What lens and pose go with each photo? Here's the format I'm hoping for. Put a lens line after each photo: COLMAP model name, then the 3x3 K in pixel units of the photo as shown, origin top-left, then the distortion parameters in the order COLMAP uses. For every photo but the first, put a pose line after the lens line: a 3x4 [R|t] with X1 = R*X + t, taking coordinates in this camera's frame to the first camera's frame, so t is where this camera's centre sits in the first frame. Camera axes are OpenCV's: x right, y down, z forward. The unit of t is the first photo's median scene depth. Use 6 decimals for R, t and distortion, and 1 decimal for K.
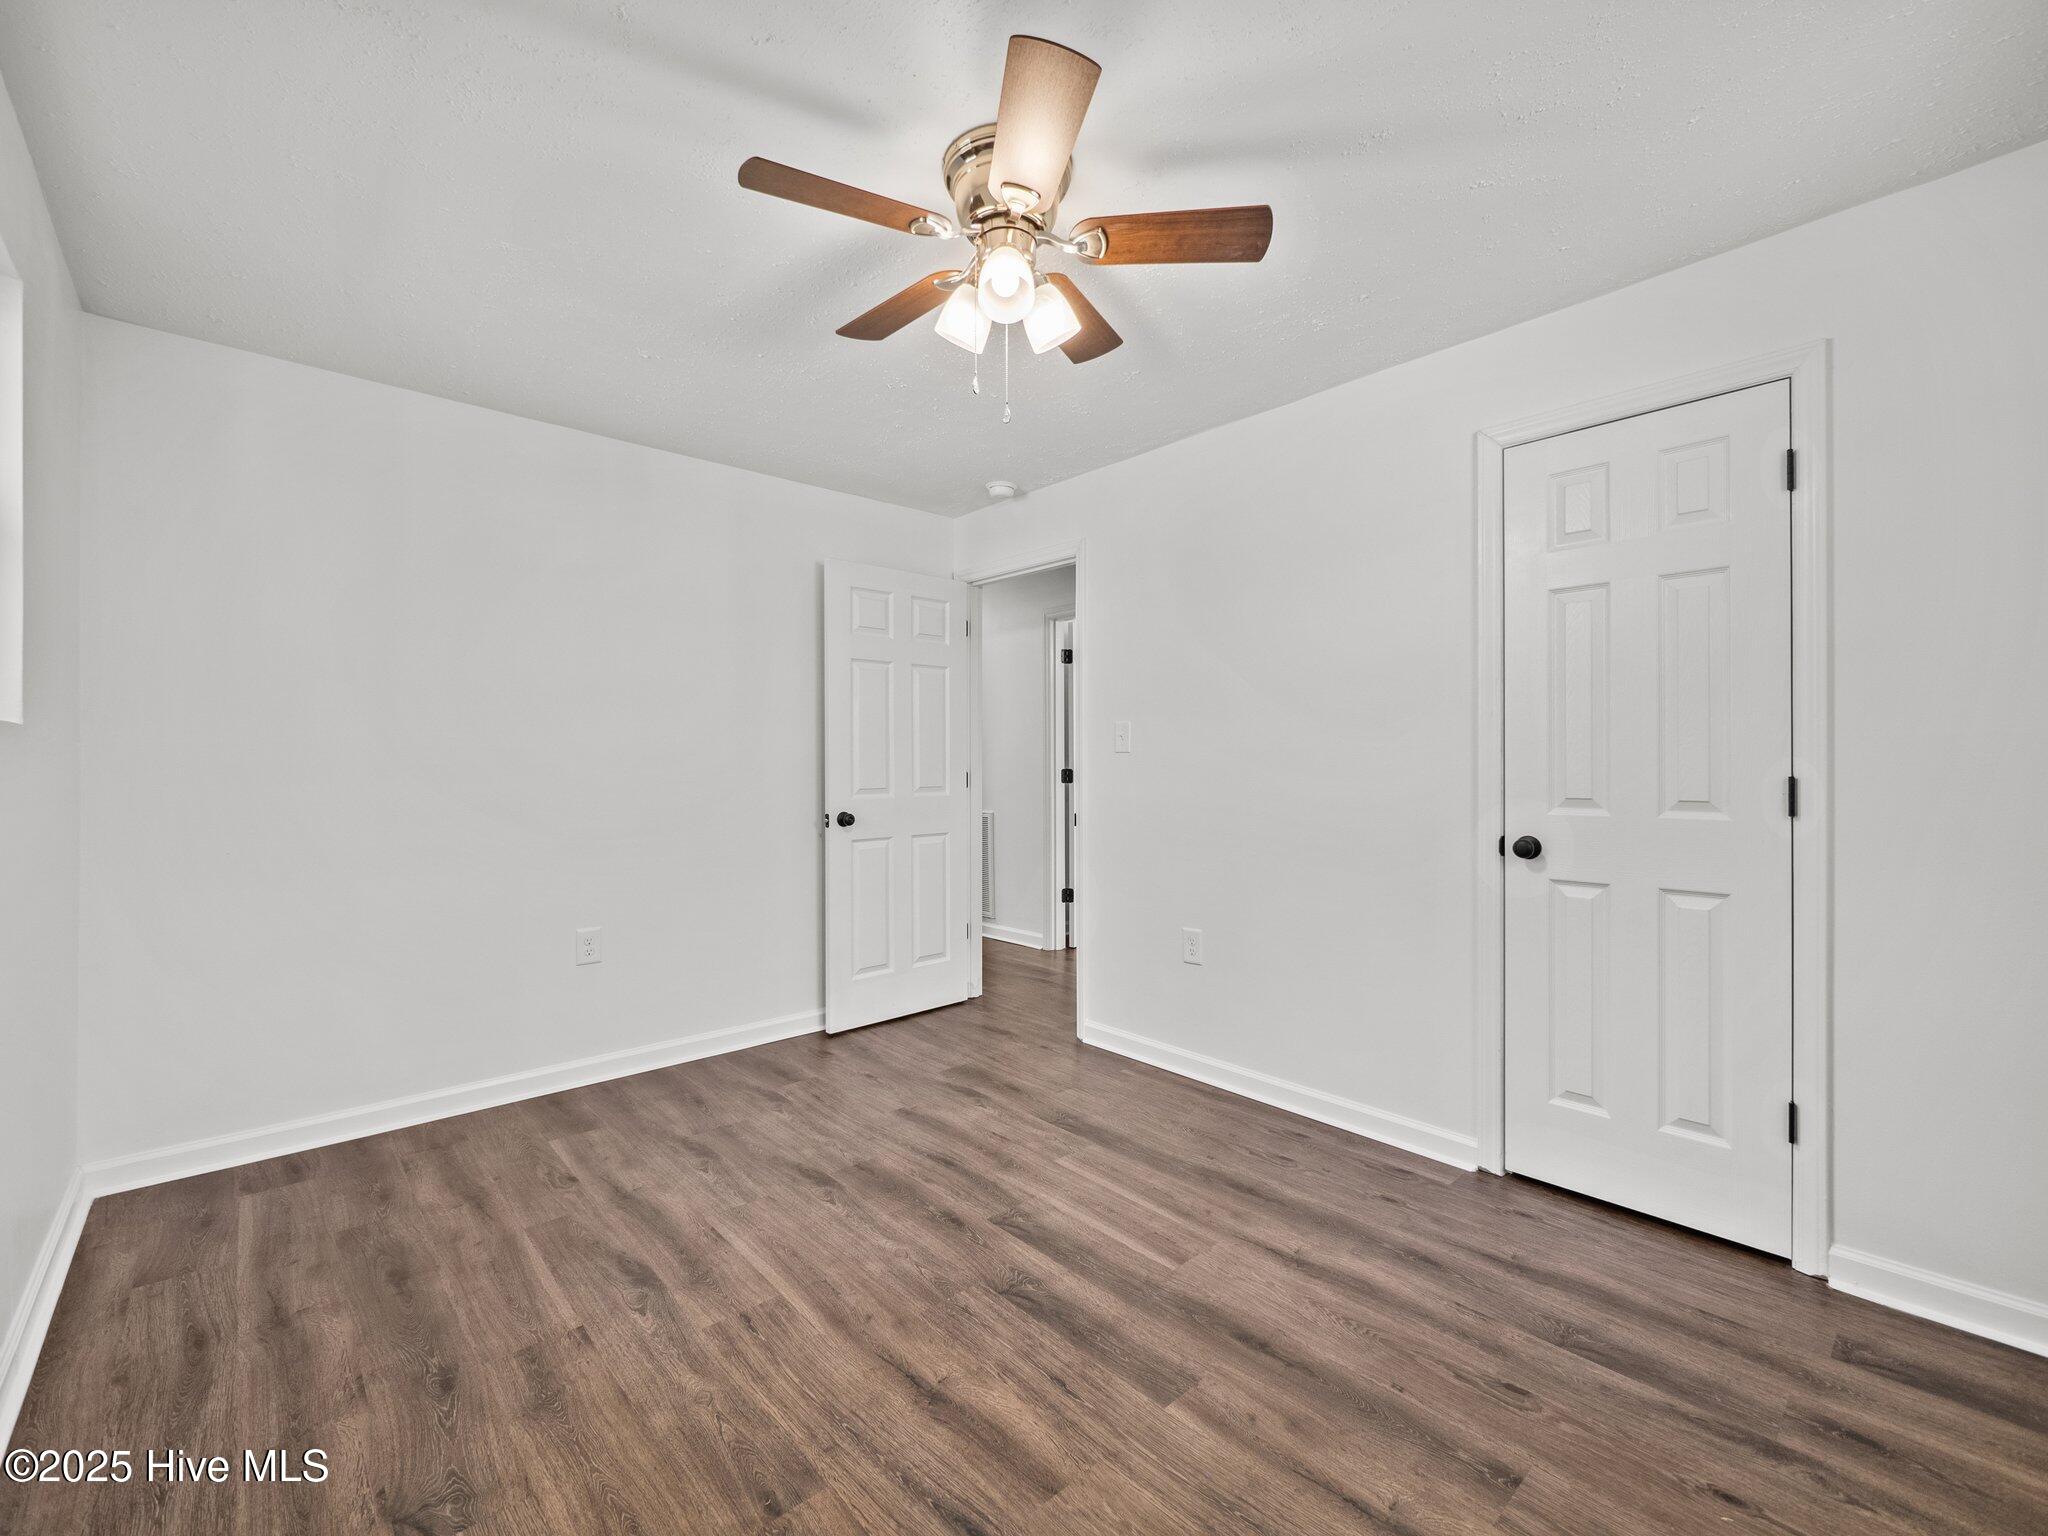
lens RADIAL K [[865.2, 0, 1029.3], [0, 865.2, 761.7], [0, 0, 1]] dist [-0.004086, -0.000032]
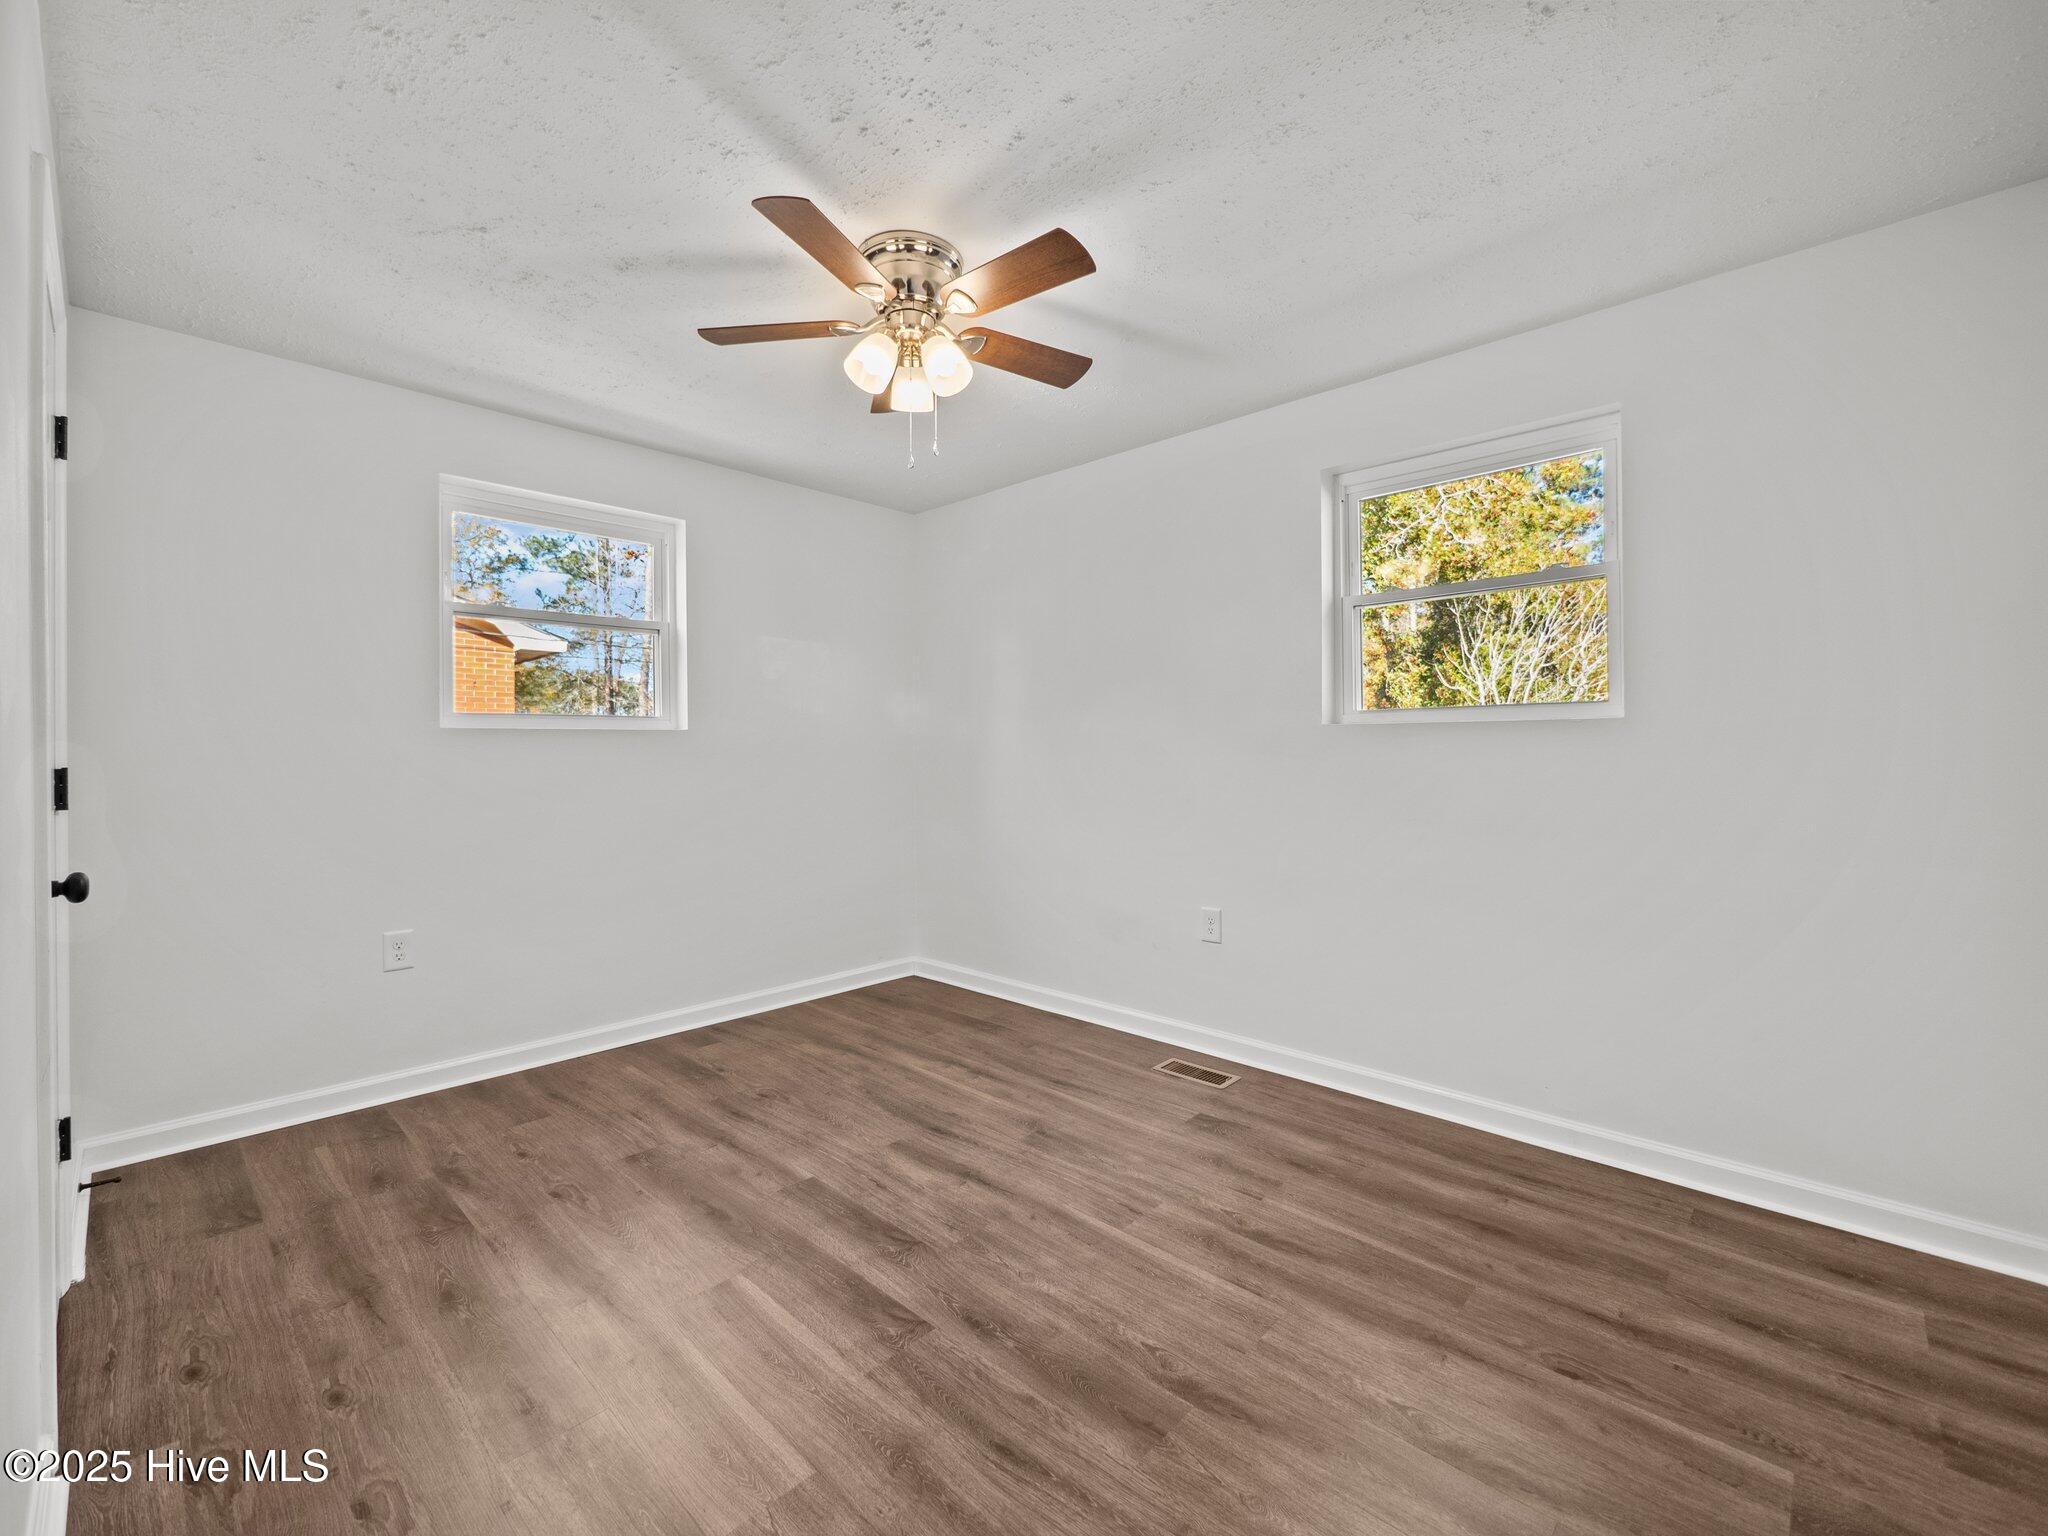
lens RADIAL K [[865.2, 0, 1029.3], [0, 865.2, 761.7], [0, 0, 1]] dist [-0.004086, -0.000032]
pose [[-0.997237, 0.007620, -0.073893, -0.092900], [0.006990, 0.999937, 0.008787, 0.009458], [0.073955, 0.008246, -0.997227, 2.057452]]
